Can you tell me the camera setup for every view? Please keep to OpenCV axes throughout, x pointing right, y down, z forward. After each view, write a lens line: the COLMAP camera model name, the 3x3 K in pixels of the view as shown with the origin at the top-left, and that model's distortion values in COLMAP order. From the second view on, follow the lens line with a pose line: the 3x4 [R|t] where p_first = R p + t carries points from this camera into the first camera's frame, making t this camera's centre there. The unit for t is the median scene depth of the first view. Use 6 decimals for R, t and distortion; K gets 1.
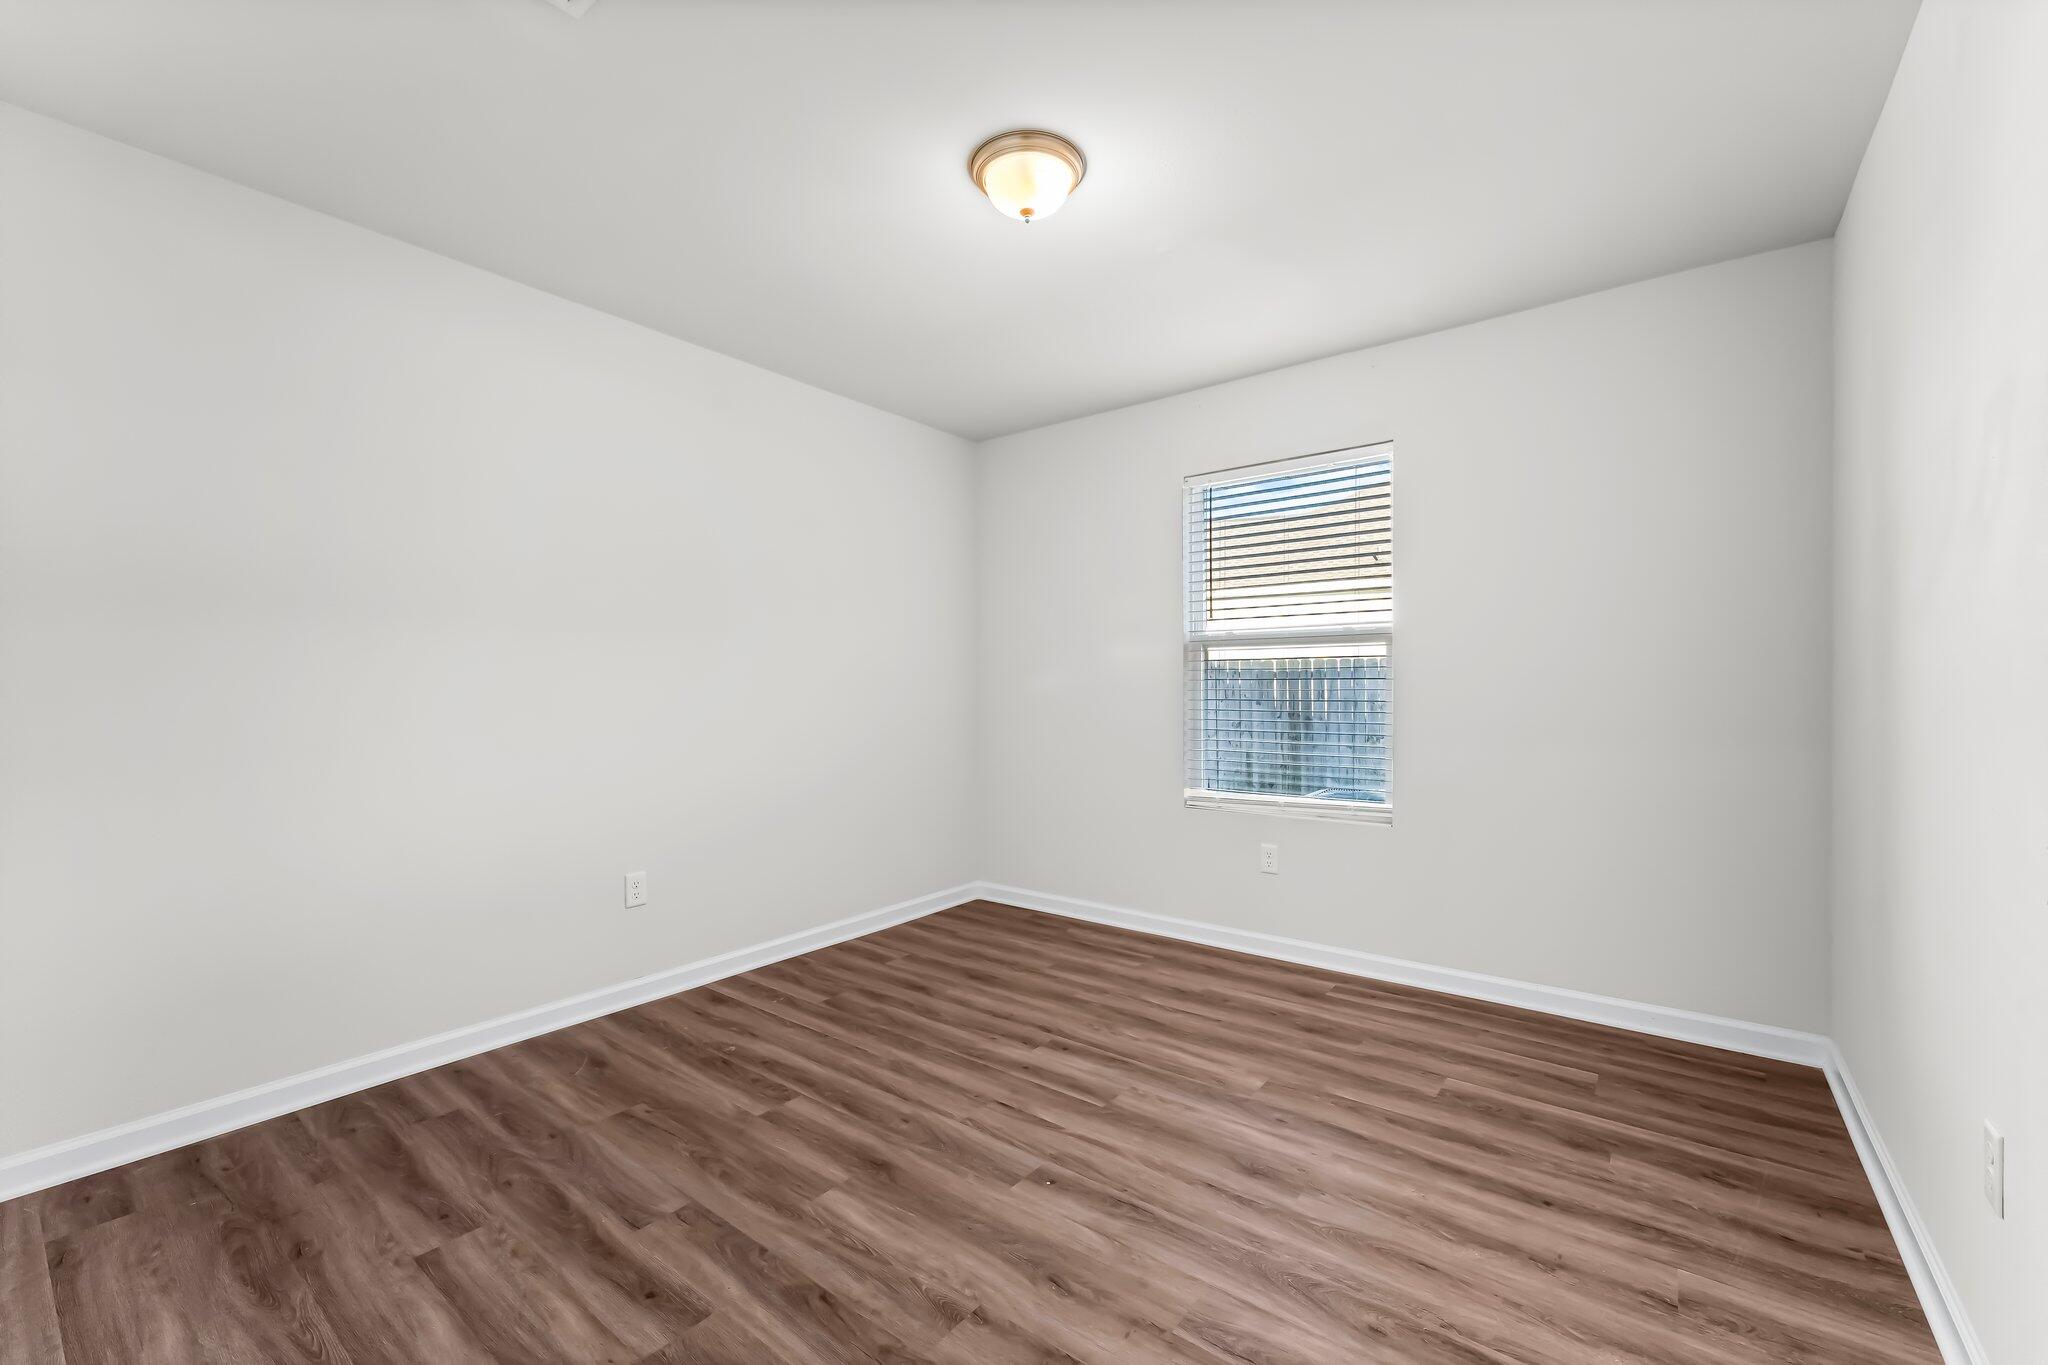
lens RADIAL K [[833.6, 0, 1021.3], [0, 833.6, 684.7], [0, 0, 1]] dist [0.000515, -0.000133]
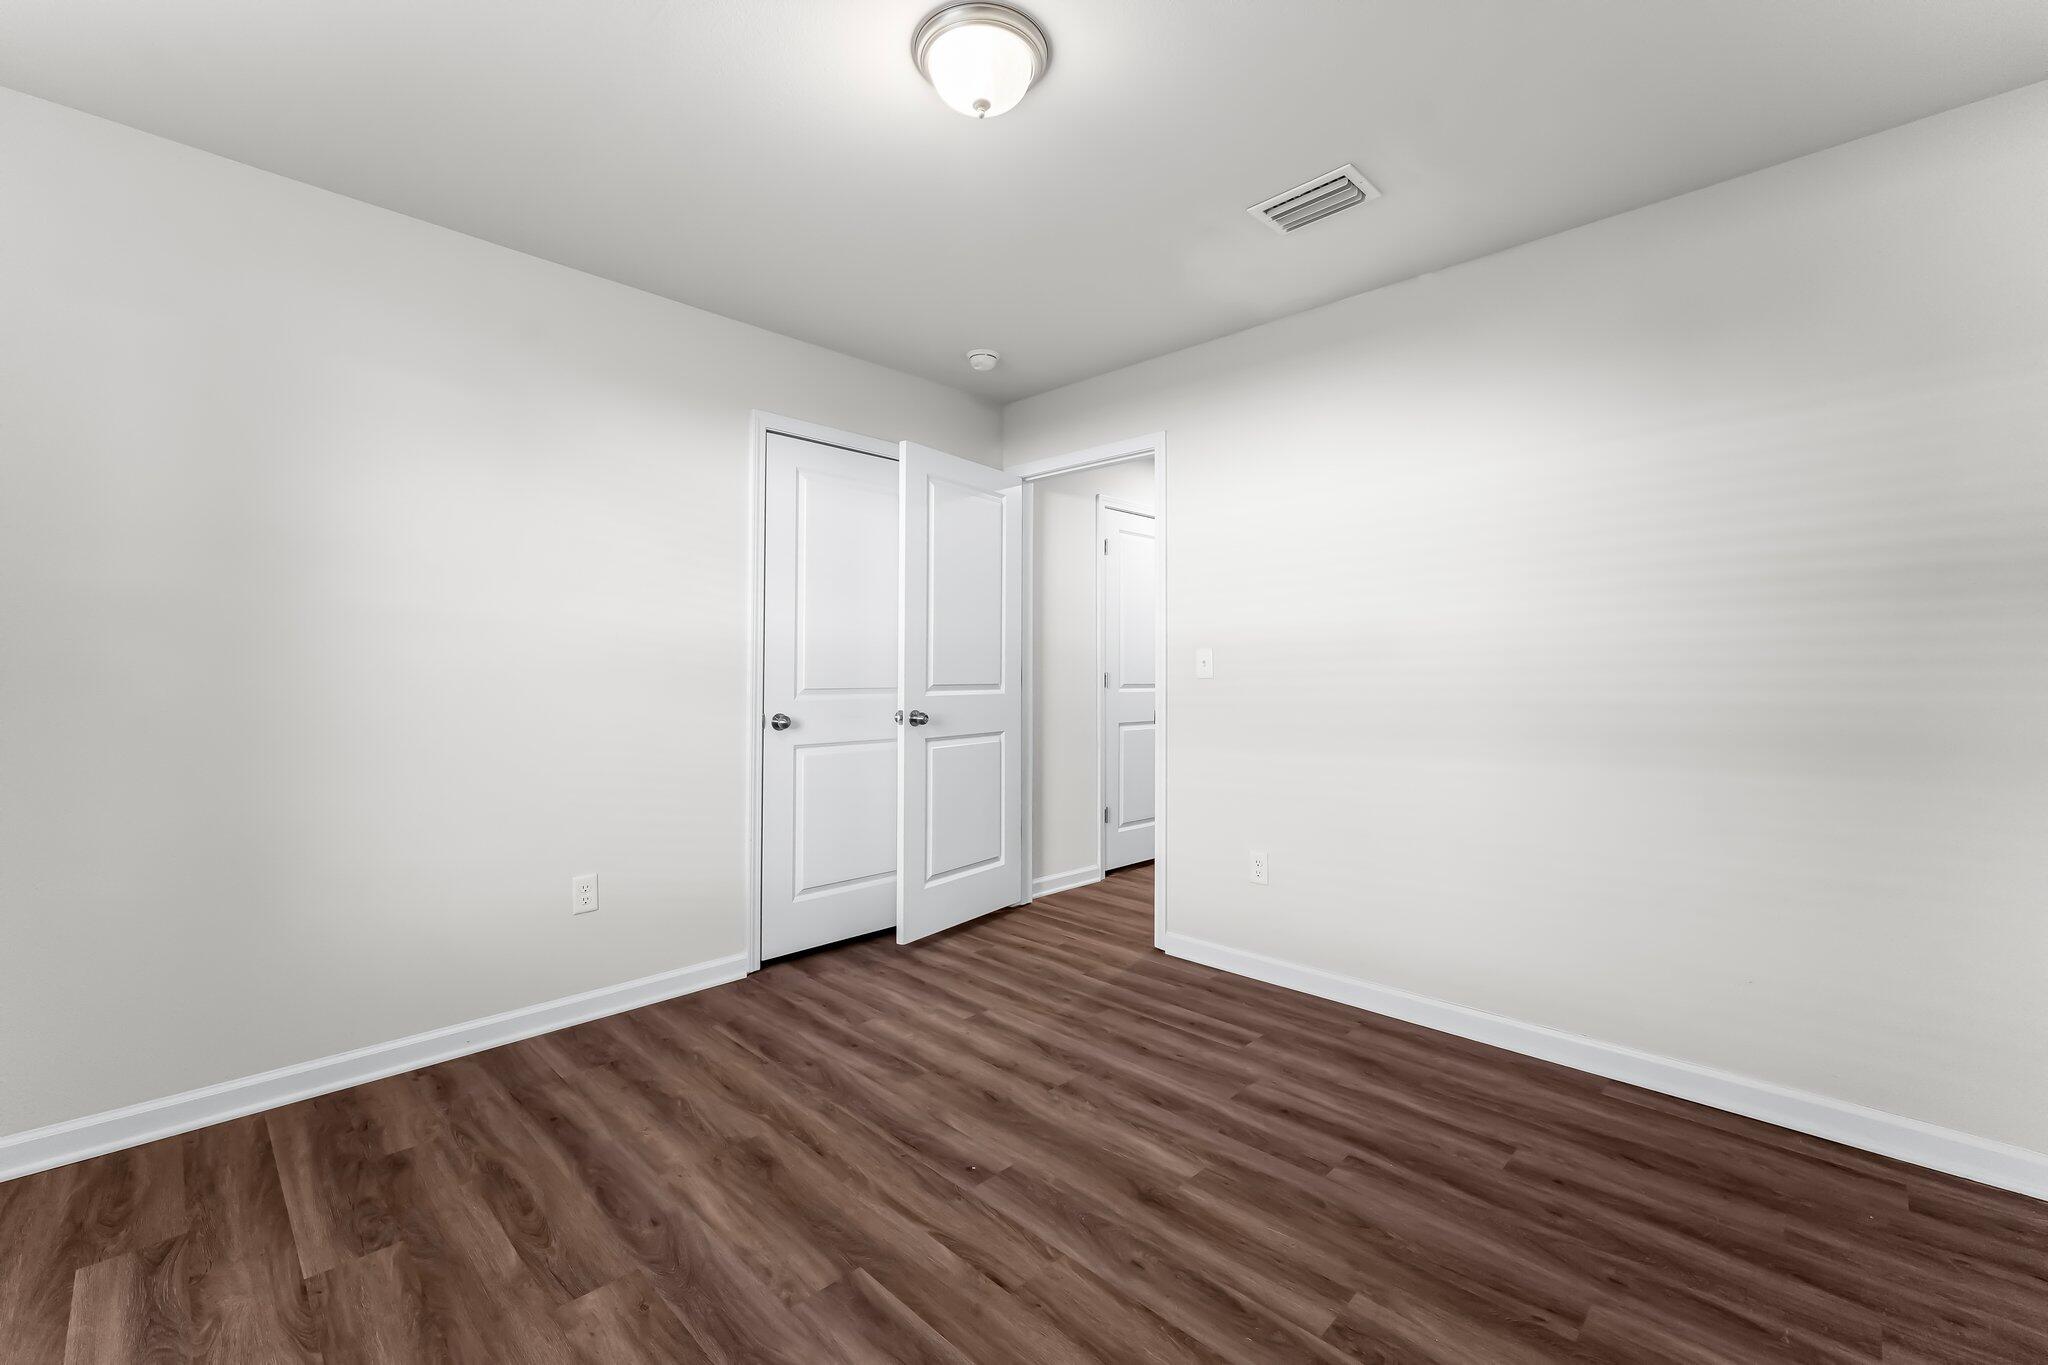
lens RADIAL K [[833.6, 0, 1025.5], [0, 833.6, 677.3], [0, 0, 1]] dist [0.000515, -0.000133]
pose [[-0.993361, -0.000659, 0.115033, -0.146310], [-0.000546, 0.999999, 0.001019, 0.008848], [-0.115034, 0.000950, -0.993361, 2.018827]]
